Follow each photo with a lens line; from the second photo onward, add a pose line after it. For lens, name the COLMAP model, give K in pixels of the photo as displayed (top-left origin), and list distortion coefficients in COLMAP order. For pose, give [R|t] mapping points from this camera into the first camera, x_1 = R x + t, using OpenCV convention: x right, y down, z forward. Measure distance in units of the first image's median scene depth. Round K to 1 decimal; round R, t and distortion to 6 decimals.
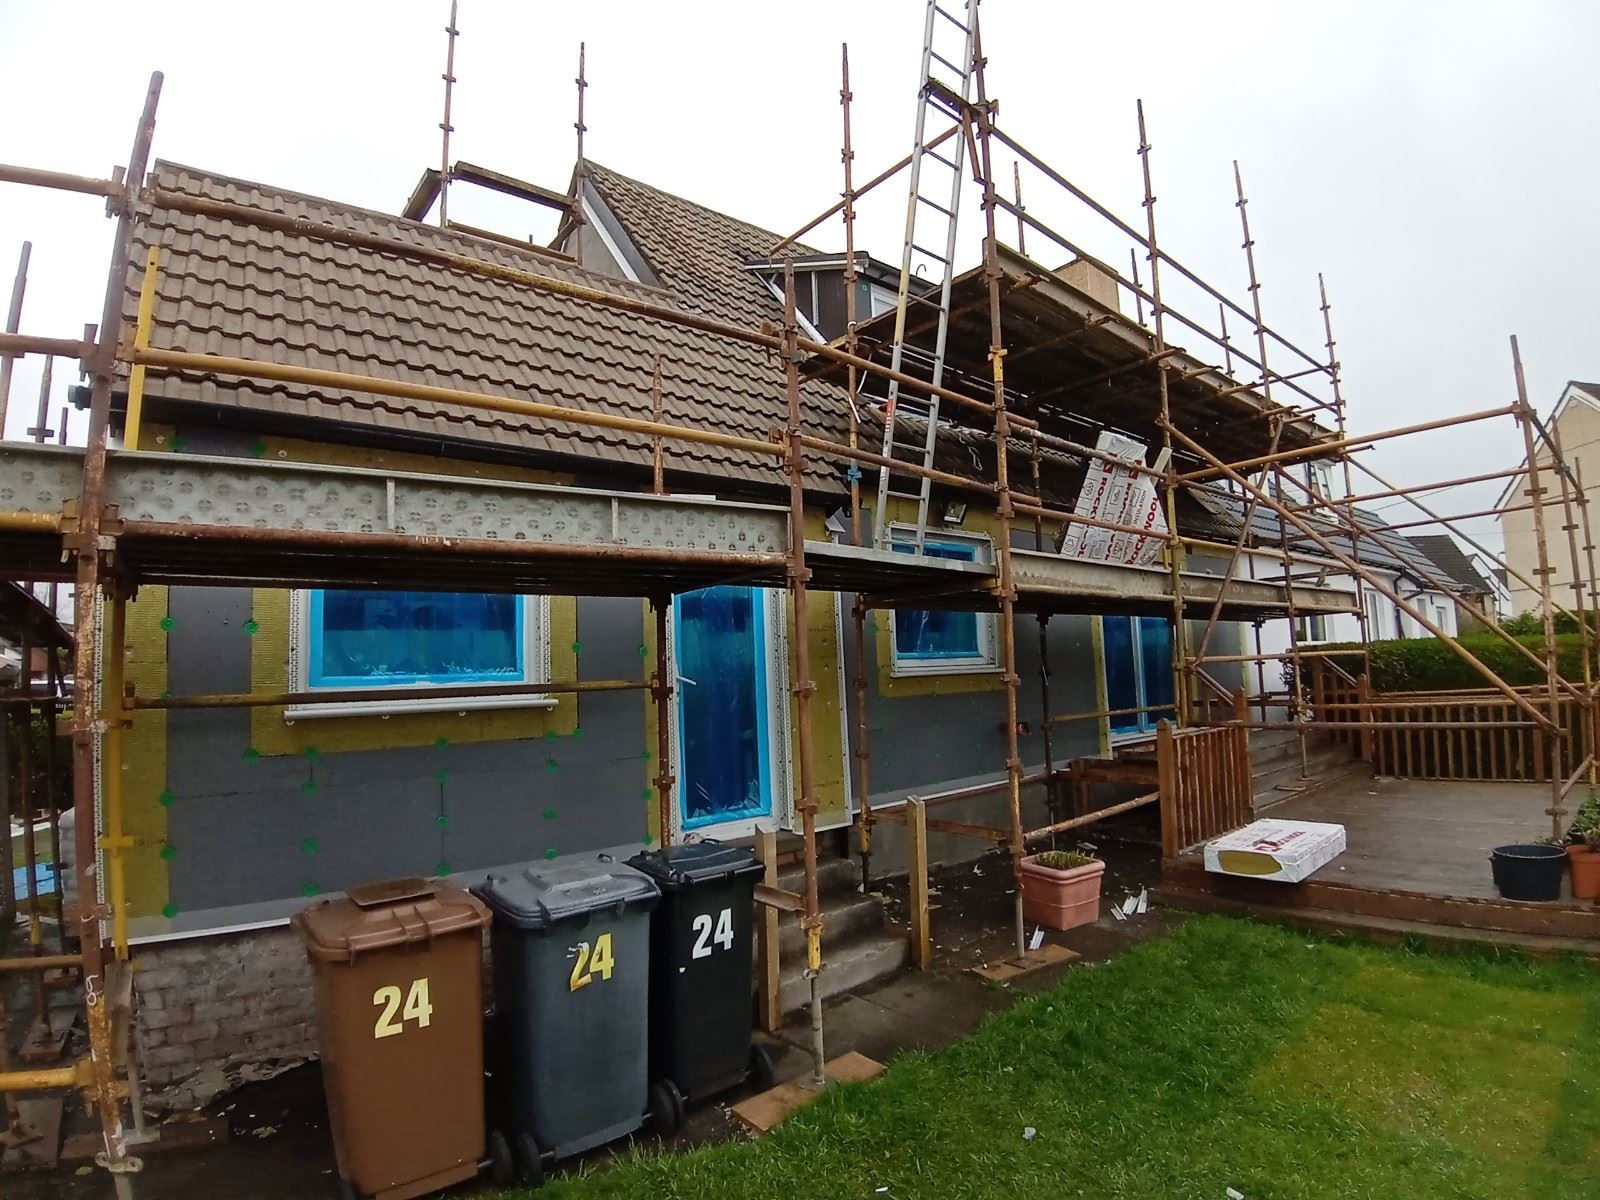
lens RADIAL K [[818.4, 0, 807.0], [0, 818.4, 594.7], [0, 0, 1]] dist [-0.053768, -0.029507]
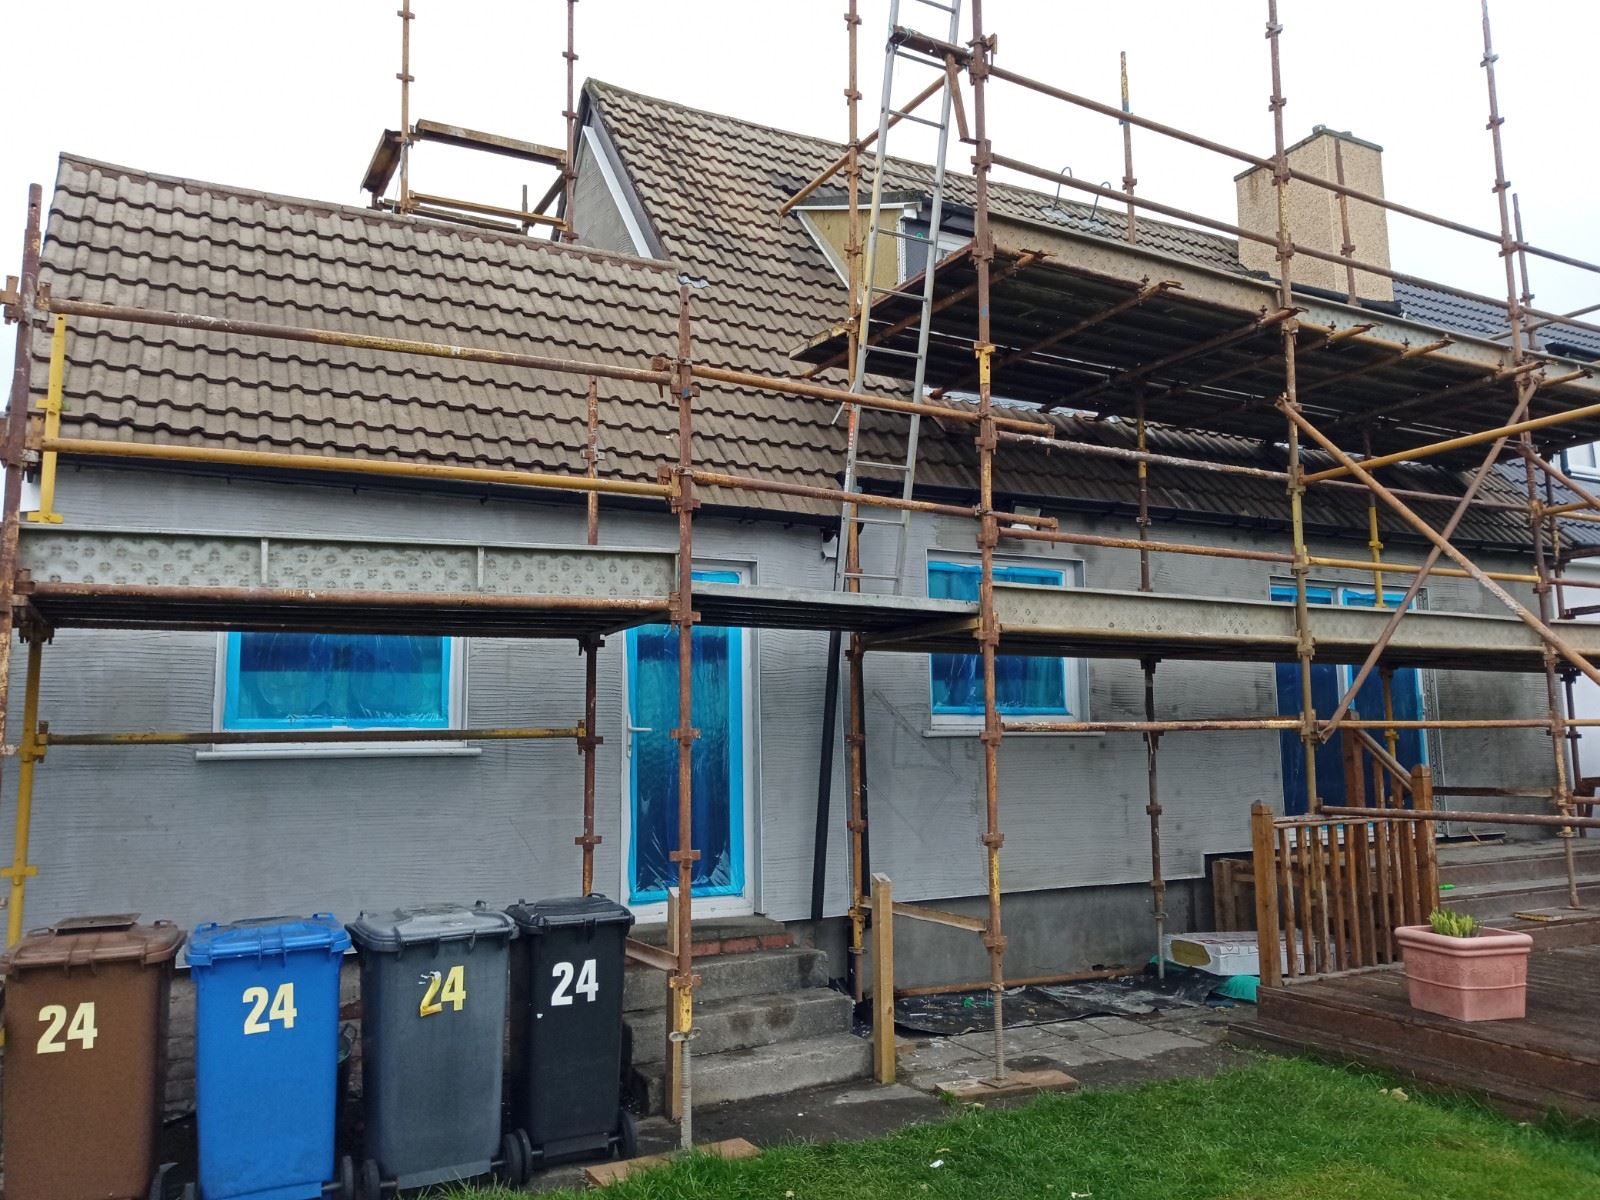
lens RADIAL K [[1276.8, 0, 794.8], [0, 1276.8, 579.2], [0, 0, 1]] dist [-0.003124, 0.003653]
pose [[0.978693, -0.002783, -0.205308, 0.398190], [-0.003625, 0.999518, -0.030831, -0.023560], [0.205295, 0.030919, 0.978212, -0.414174]]
